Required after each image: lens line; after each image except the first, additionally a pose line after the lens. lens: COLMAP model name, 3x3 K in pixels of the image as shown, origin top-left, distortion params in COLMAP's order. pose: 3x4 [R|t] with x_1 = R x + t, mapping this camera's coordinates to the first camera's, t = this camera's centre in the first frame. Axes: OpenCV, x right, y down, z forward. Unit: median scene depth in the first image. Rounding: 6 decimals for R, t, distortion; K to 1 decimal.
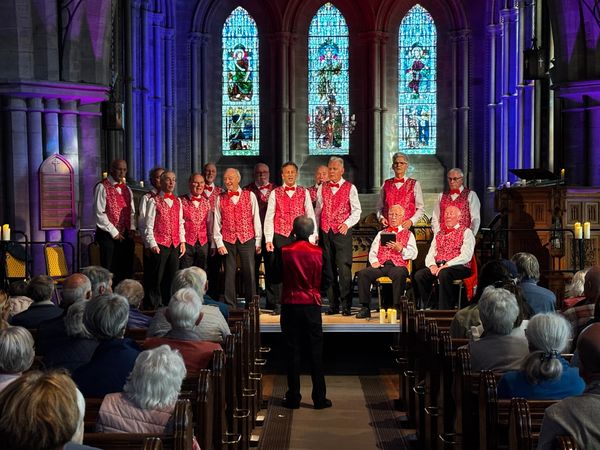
lens RADIAL K [[1181.1, 0, 300.0], [0, 1181.1, 225.0], [0, 0, 1]] dist [0.198485, -0.002252]
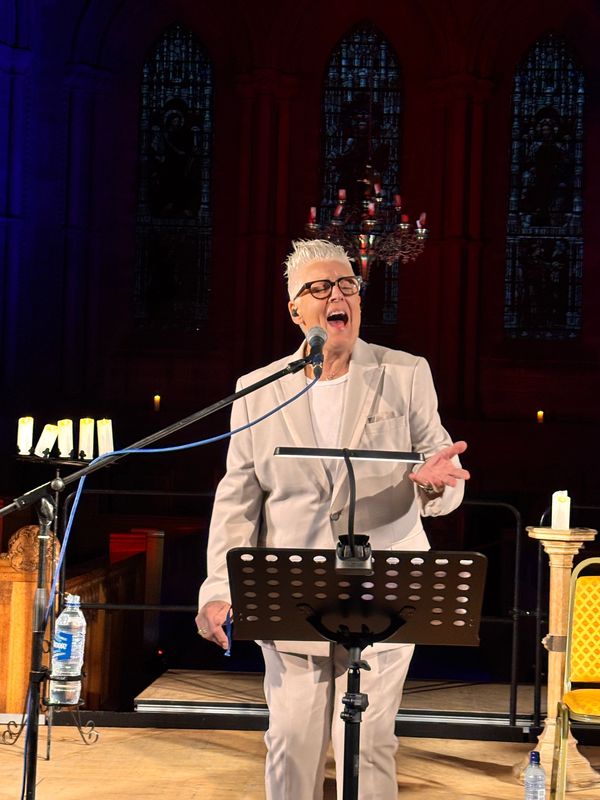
lens RADIAL K [[1863.9, 0, 300.0], [0, 1863.9, 400.0], [0, 0, 1]] dist [0.004261, -0.006330]
pose [[0.999226, 0.037147, -0.012961, 0.013314], [-0.037714, 0.998201, -0.046614, 0.001986], [0.011206, 0.047067, 0.998829, 0.256786]]
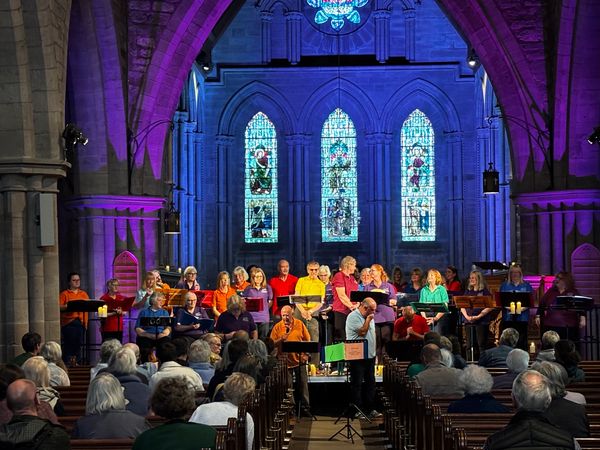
lens RADIAL K [[1211.4, 0, 300.0], [0, 1211.4, 225.0], [0, 0, 1]] dist [0.278847, -0.047764]
pose [[0.999915, -0.005714, -0.011694, 0.000162], [0.004937, 0.997845, -0.065428, -0.000002], [0.012043, 0.065364, 0.997789, -0.149667]]
